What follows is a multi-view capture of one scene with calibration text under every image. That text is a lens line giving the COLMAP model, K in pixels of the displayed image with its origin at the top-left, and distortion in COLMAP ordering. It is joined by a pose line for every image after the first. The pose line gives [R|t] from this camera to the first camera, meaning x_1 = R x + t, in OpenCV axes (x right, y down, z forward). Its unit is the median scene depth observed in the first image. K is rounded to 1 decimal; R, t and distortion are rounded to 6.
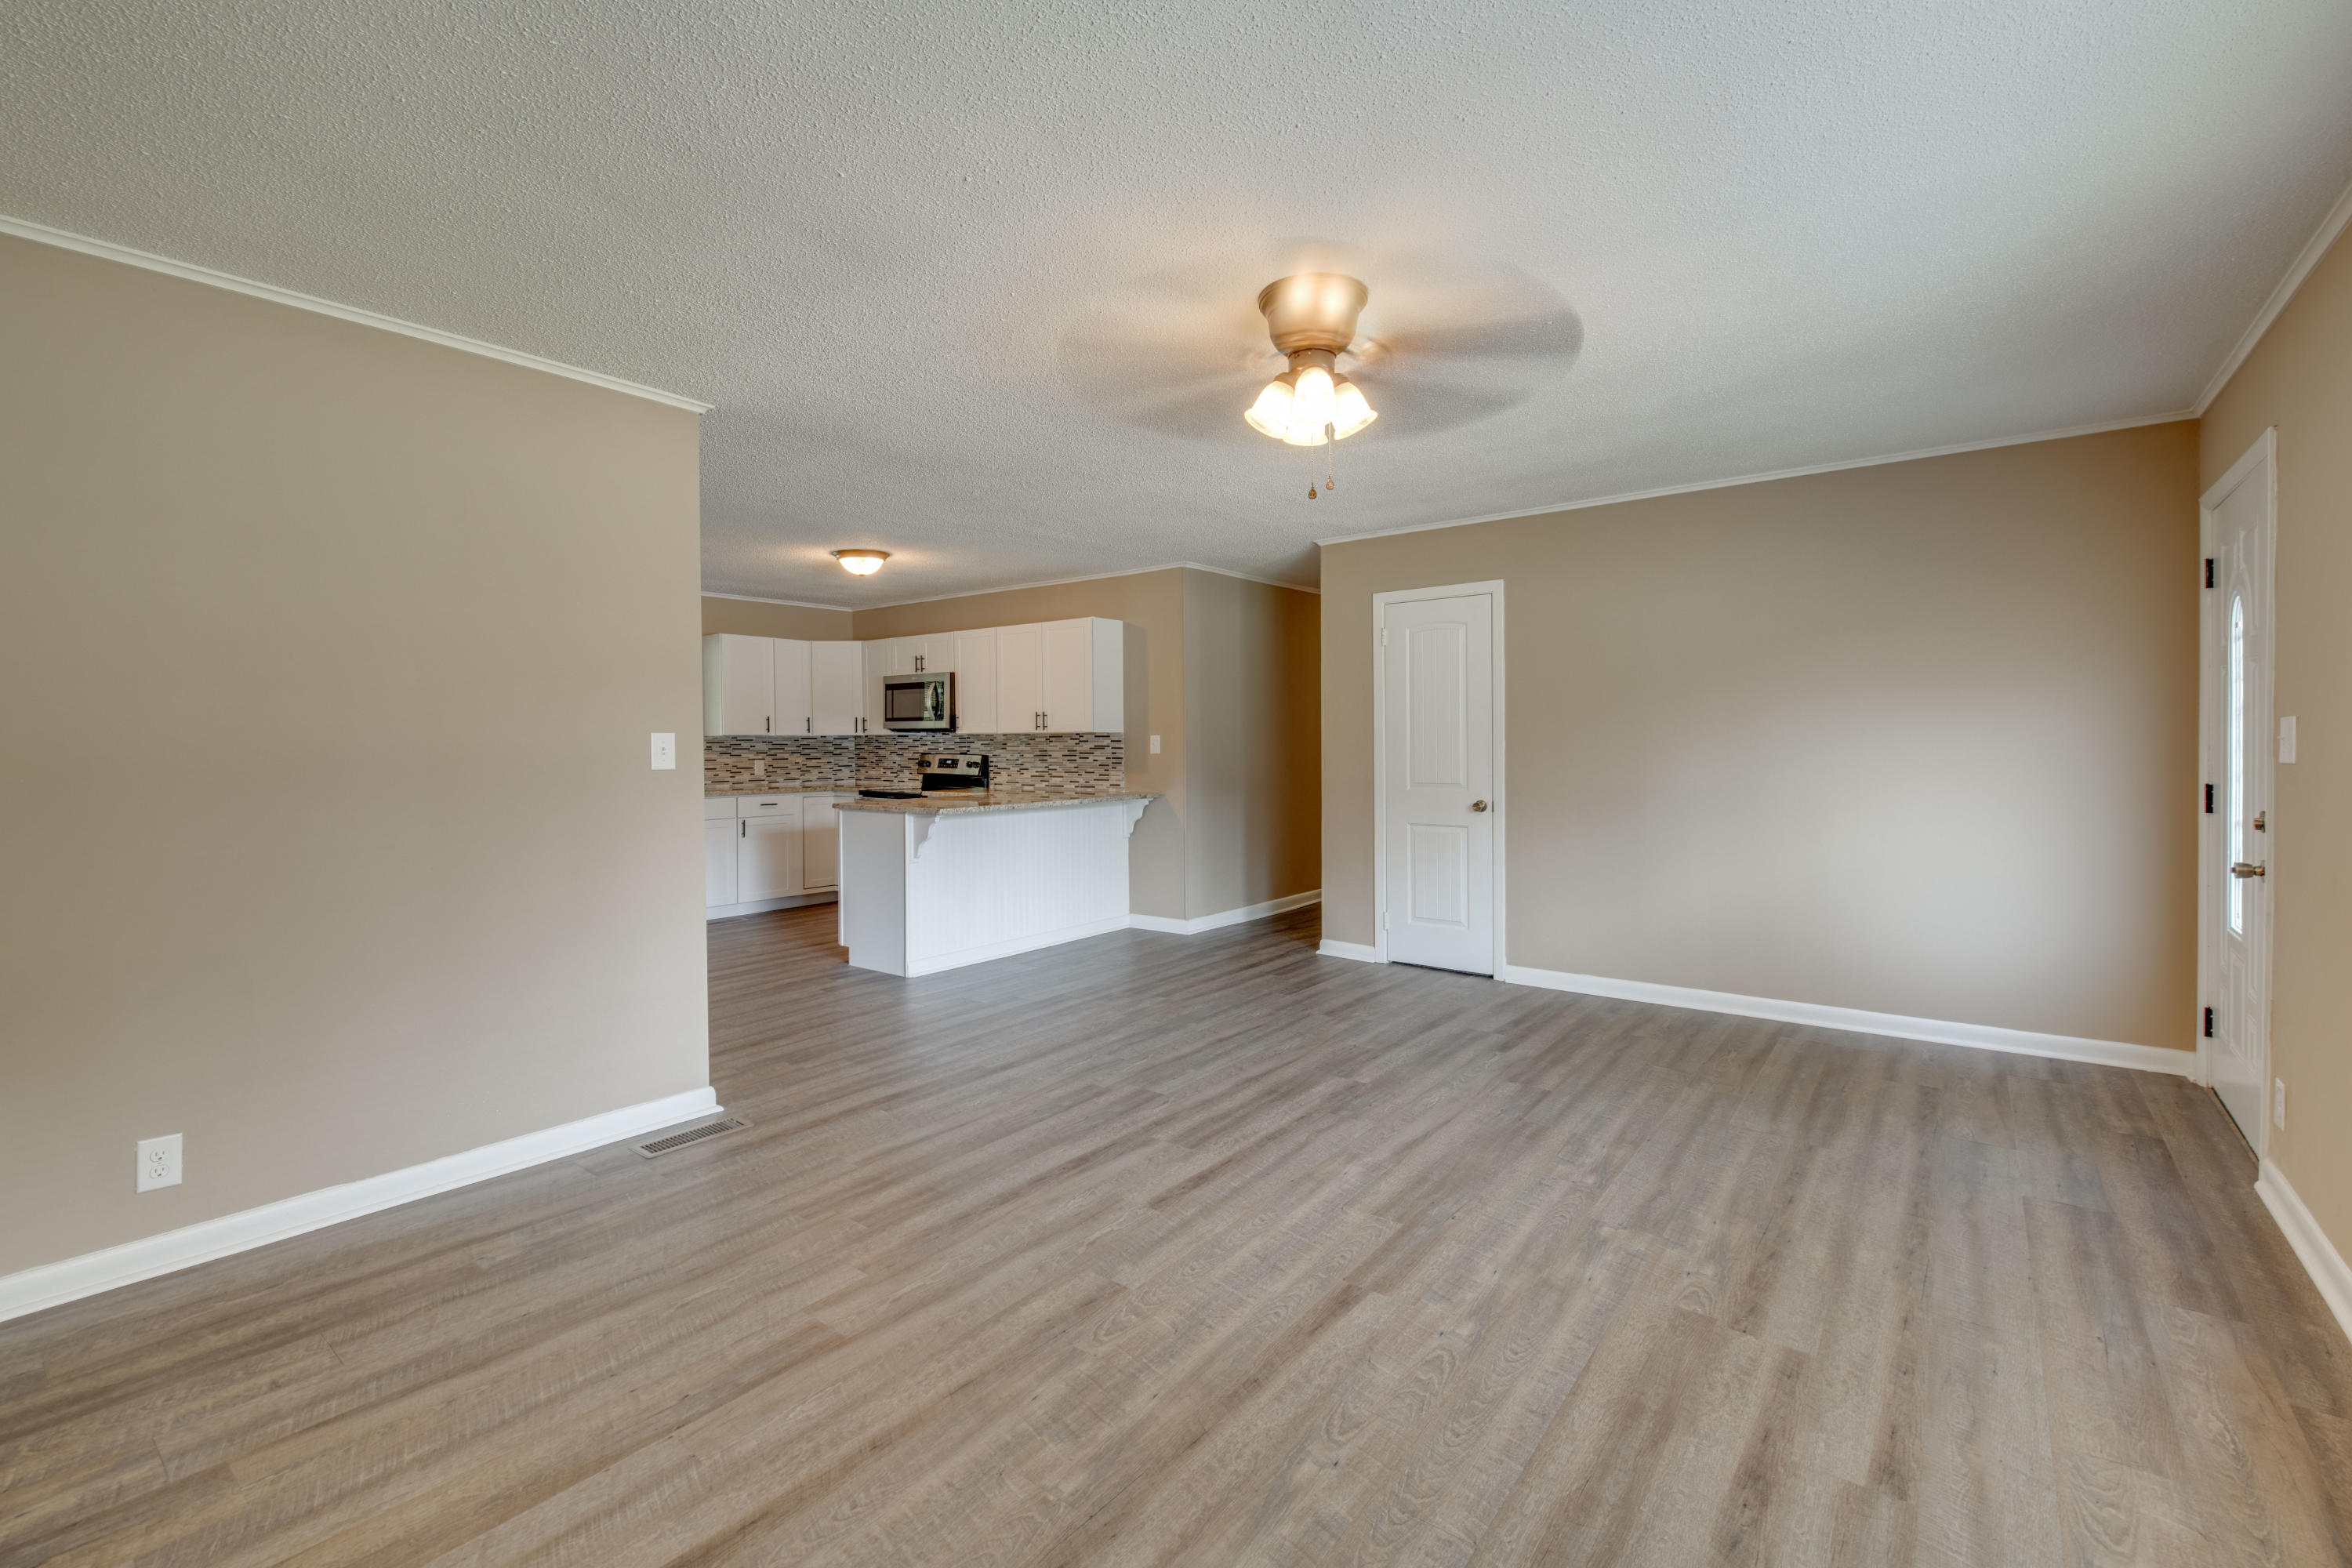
lens RADIAL K [[1025.6, 0, 1172.6], [0, 1025.6, 747.0], [0, 0, 1]] dist [0.005979, -0.004935]
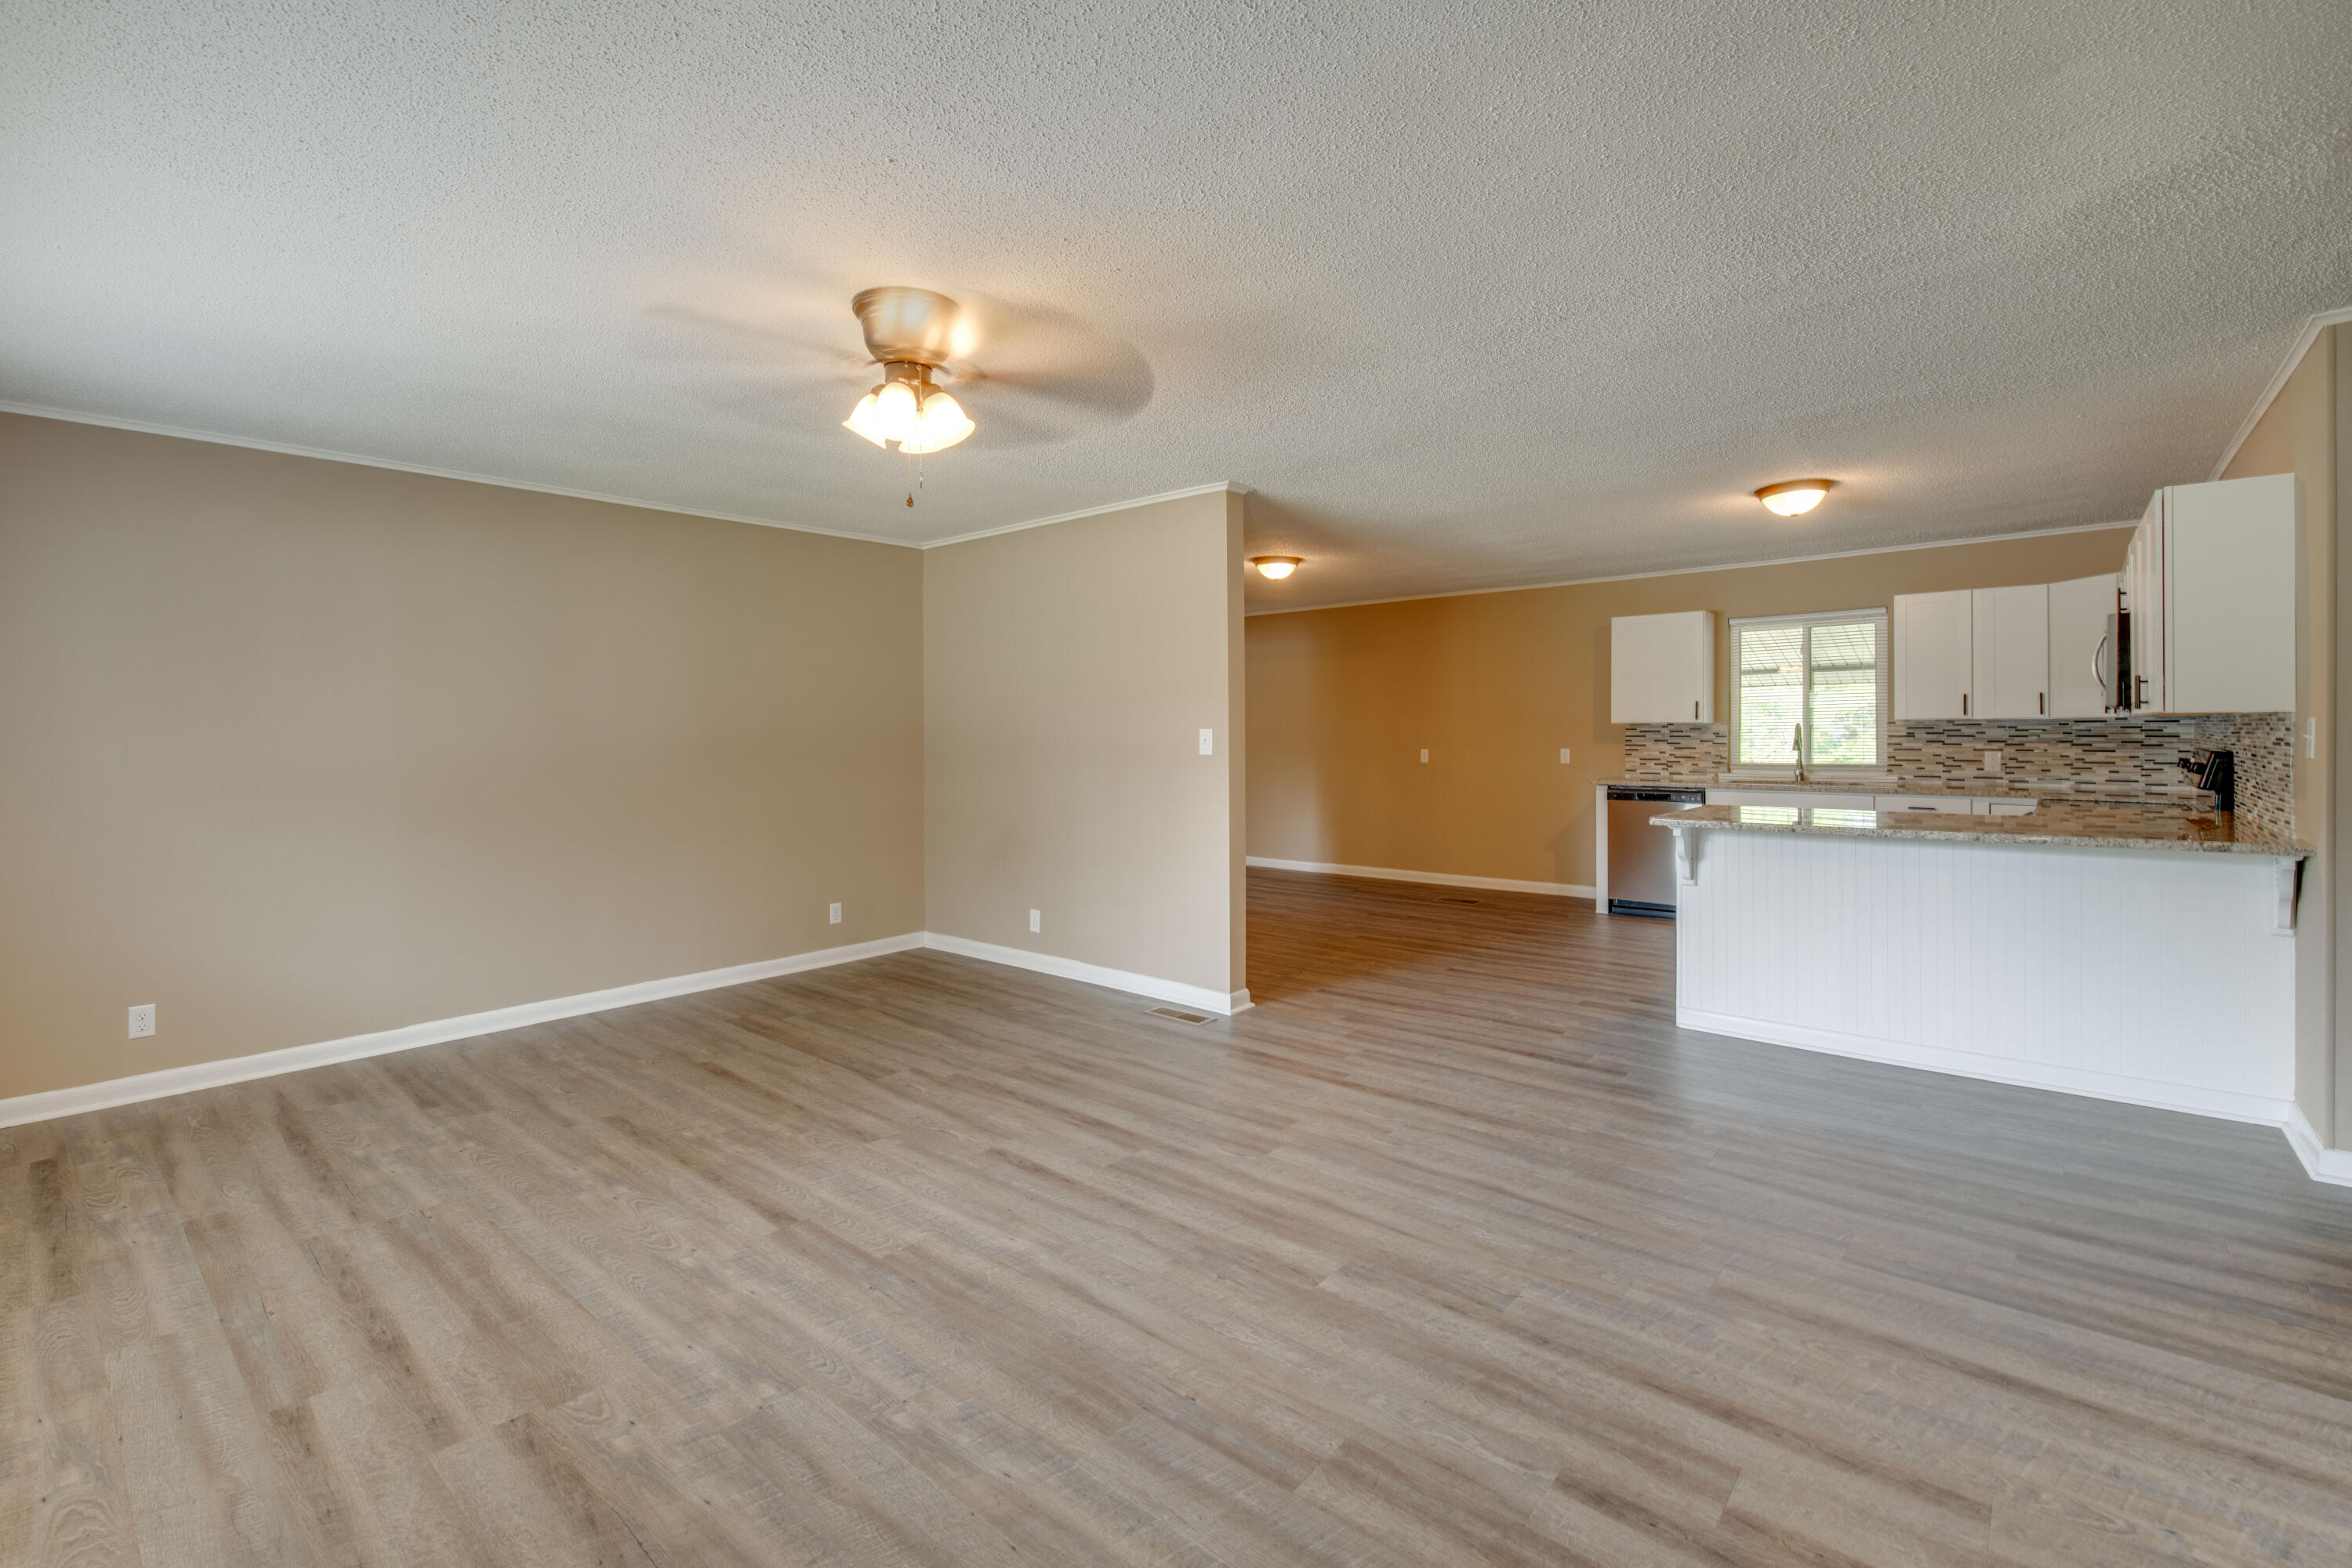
lens RADIAL K [[1025.6, 0, 1183.6], [0, 1025.6, 764.8], [0, 0, 1]] dist [0.005979, -0.004935]
pose [[-0.053942, 0.040788, -0.997711, 0.806492], [0.002183, 0.999168, 0.040730, -0.019128], [0.998542, 0.000019, -0.053986, 0.945589]]
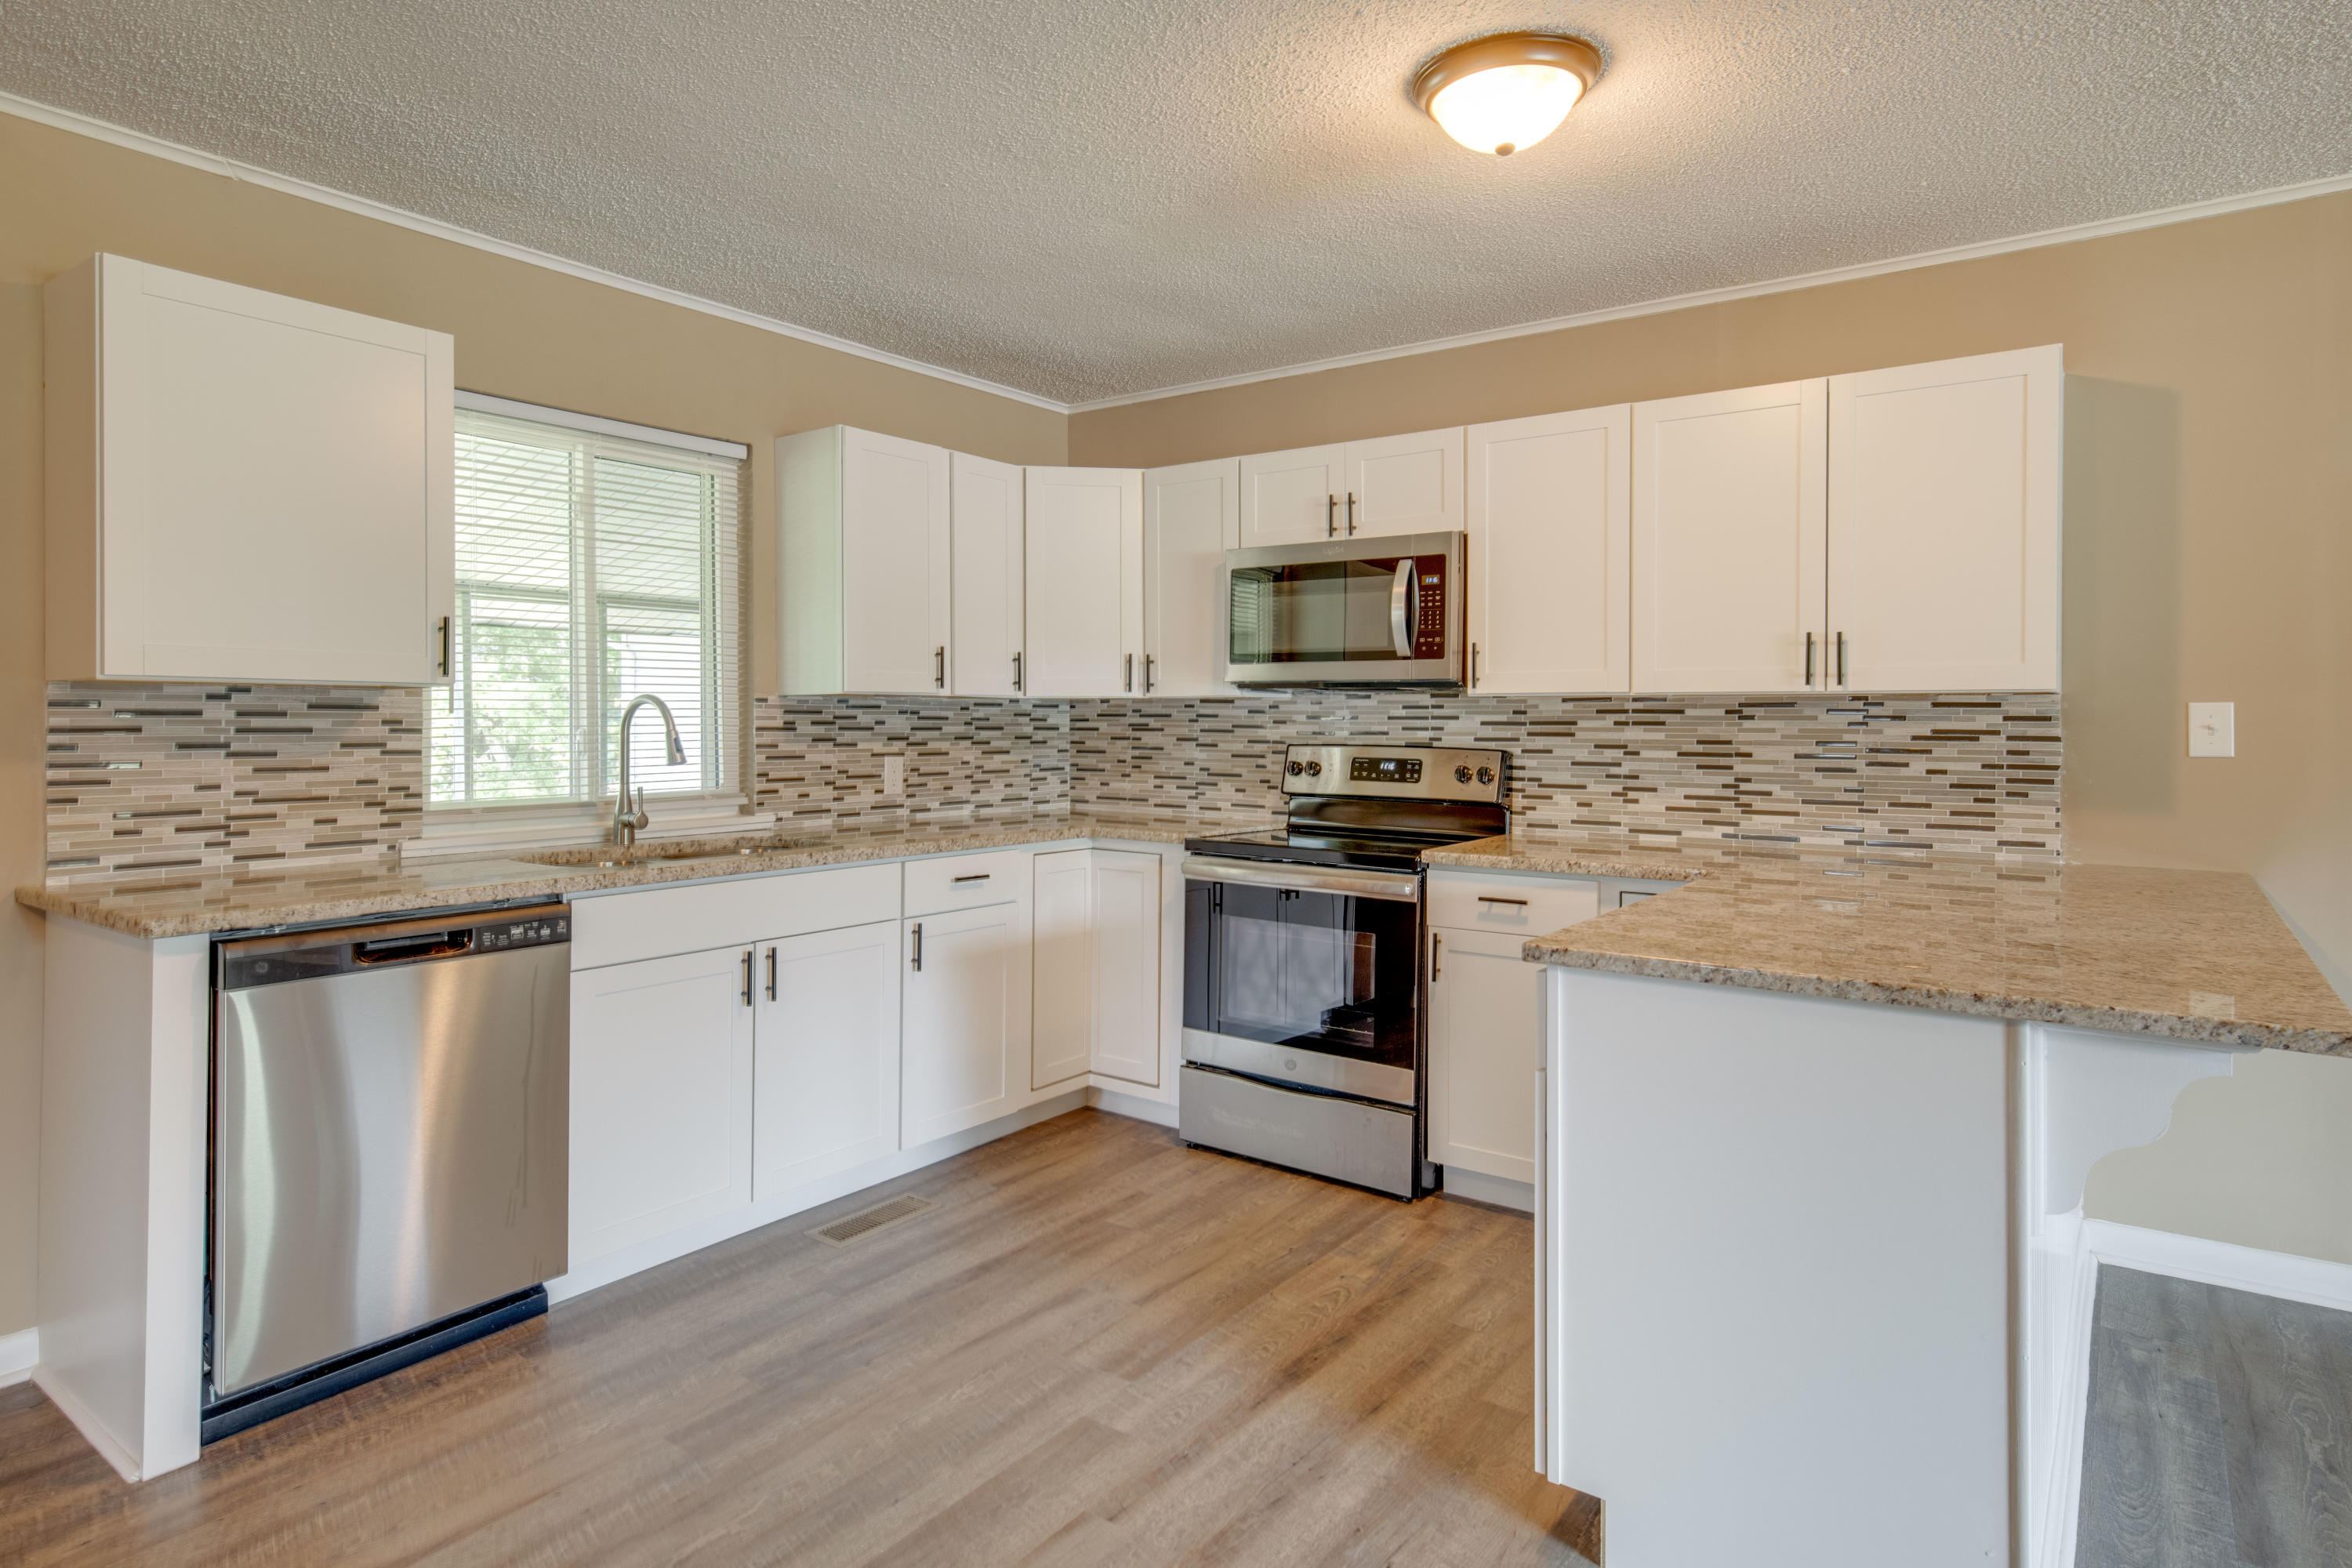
lens RADIAL K [[1301.9, 0, 1143.4], [0, 1301.9, 726.2], [0, 0, 1]] dist [0.007974, 0.000677]
pose [[0.999511, 0.010673, 0.029401, -0.673683], [-0.010655, 0.999943, -0.000783, 0.000705], [-0.029408, 0.000469, 0.999567, 1.021255]]
